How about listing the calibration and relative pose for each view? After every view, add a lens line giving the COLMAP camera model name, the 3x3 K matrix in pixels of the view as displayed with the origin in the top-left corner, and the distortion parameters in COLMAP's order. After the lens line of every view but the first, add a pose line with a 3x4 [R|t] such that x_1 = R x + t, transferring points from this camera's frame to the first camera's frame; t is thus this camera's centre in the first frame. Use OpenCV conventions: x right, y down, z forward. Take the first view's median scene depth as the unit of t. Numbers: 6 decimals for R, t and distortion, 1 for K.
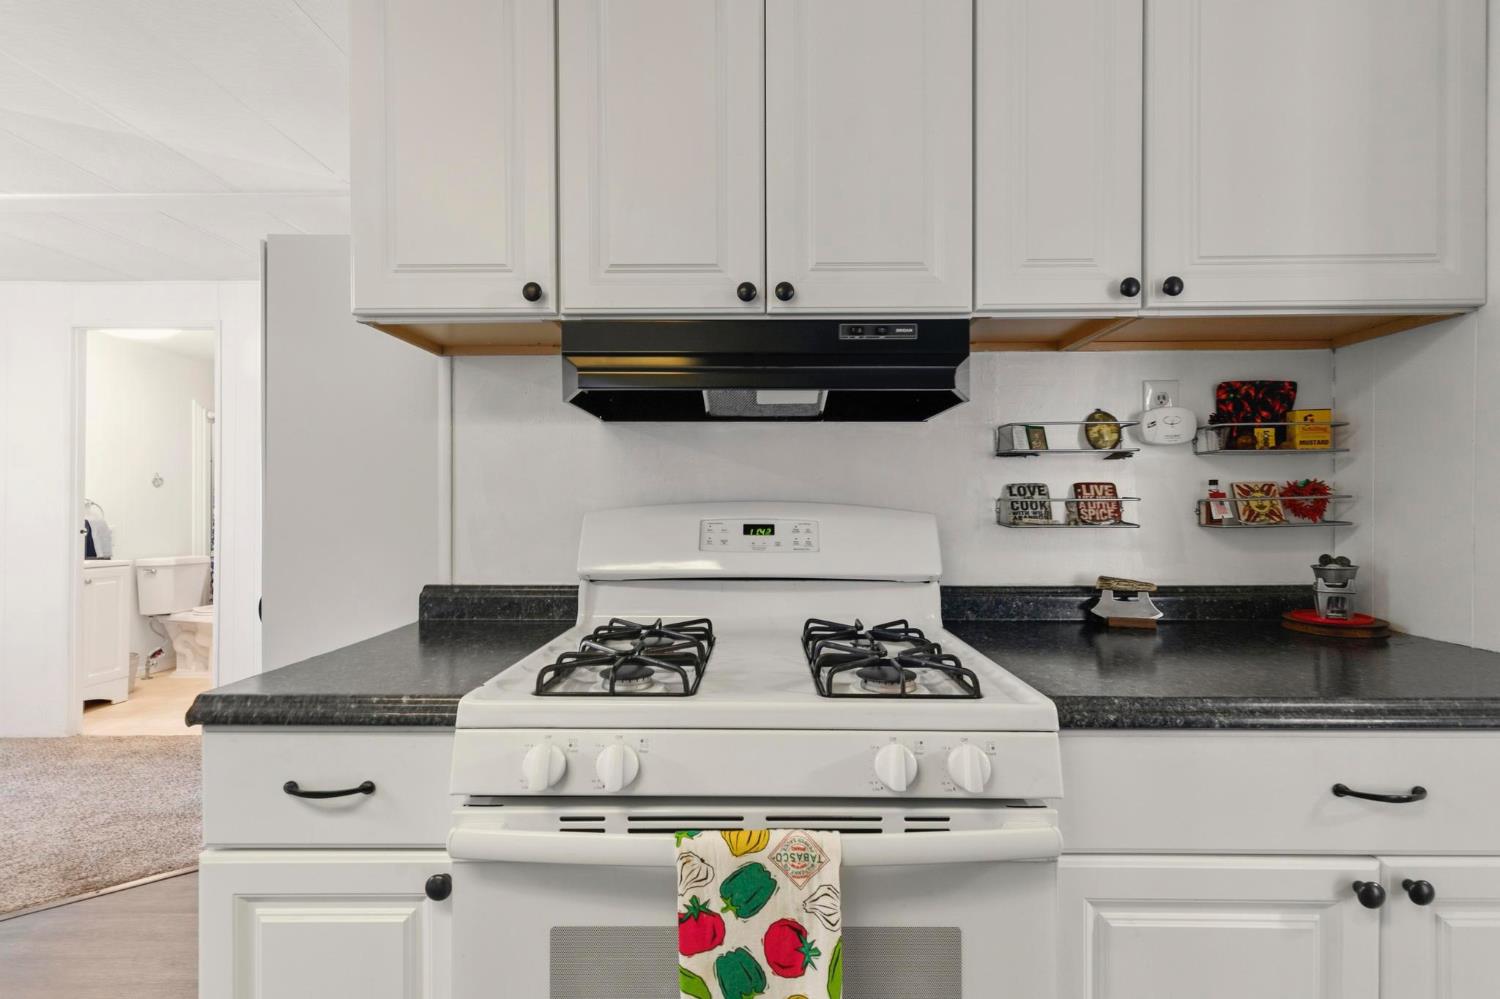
lens RADIAL K [[668.1, 0, 750.0], [0, 668.1, 499.5], [0, 0, 1]] dist [0.001765, 0.000150]
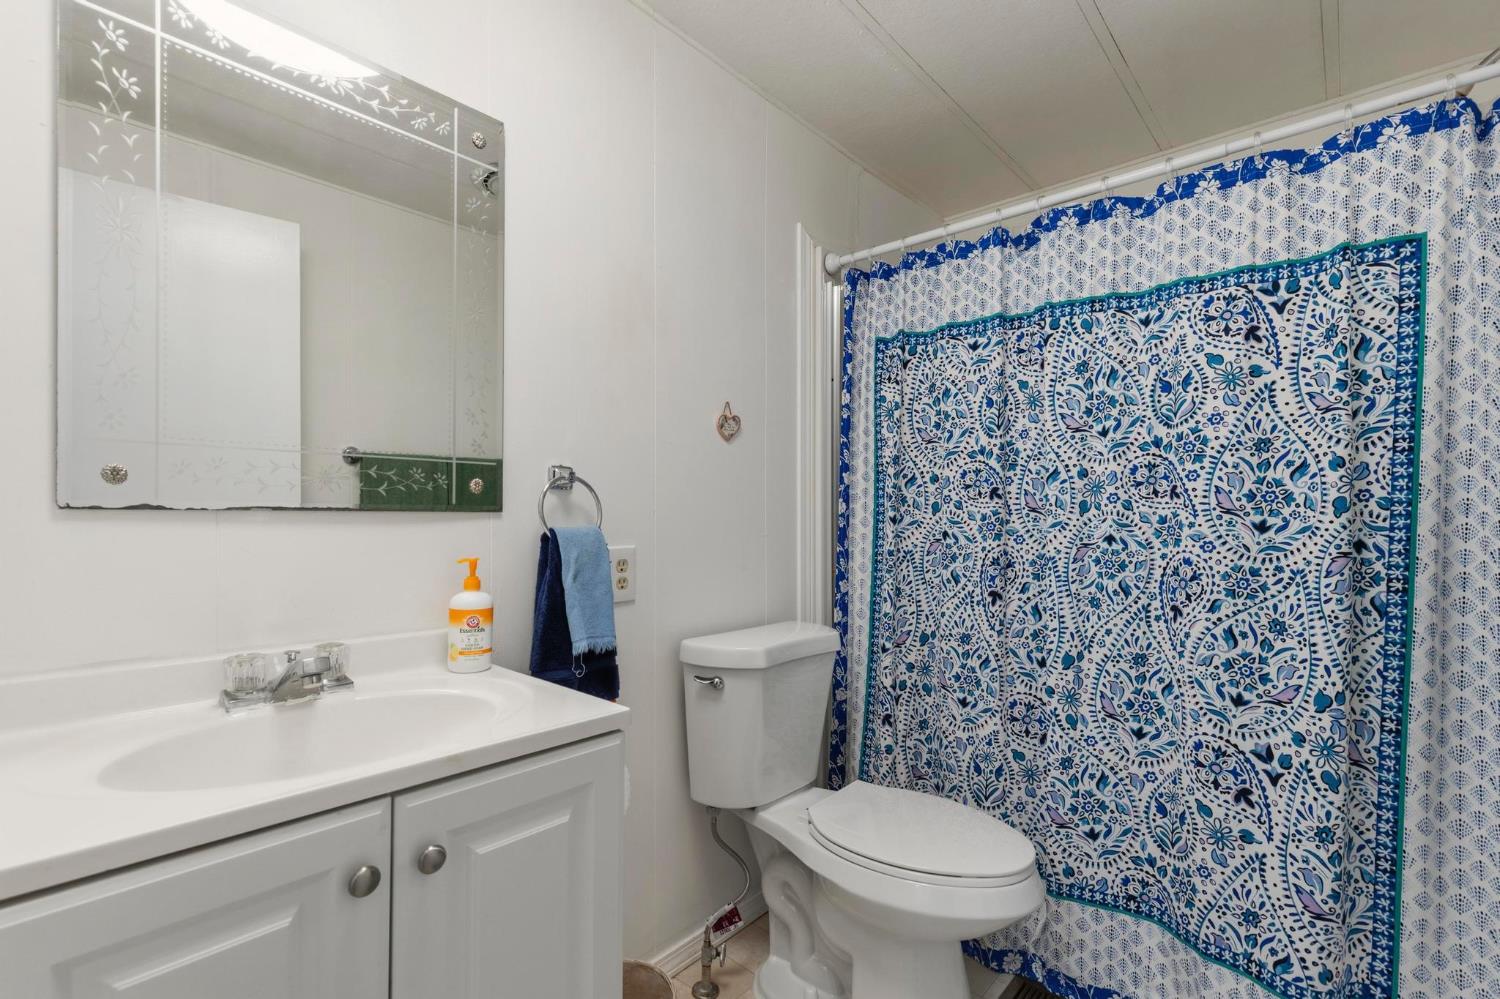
lens RADIAL K [[683.1, 0, 751.6], [0, 683.1, 502.3], [0, 0, 1]] dist [0.004414, -0.000361]
pose [[0.751075, -0.003974, -0.660205, -0.646283], [0.003168, 0.999992, -0.002416, 0.017305], [0.660209, -0.000277, 0.751082, 0.747304]]
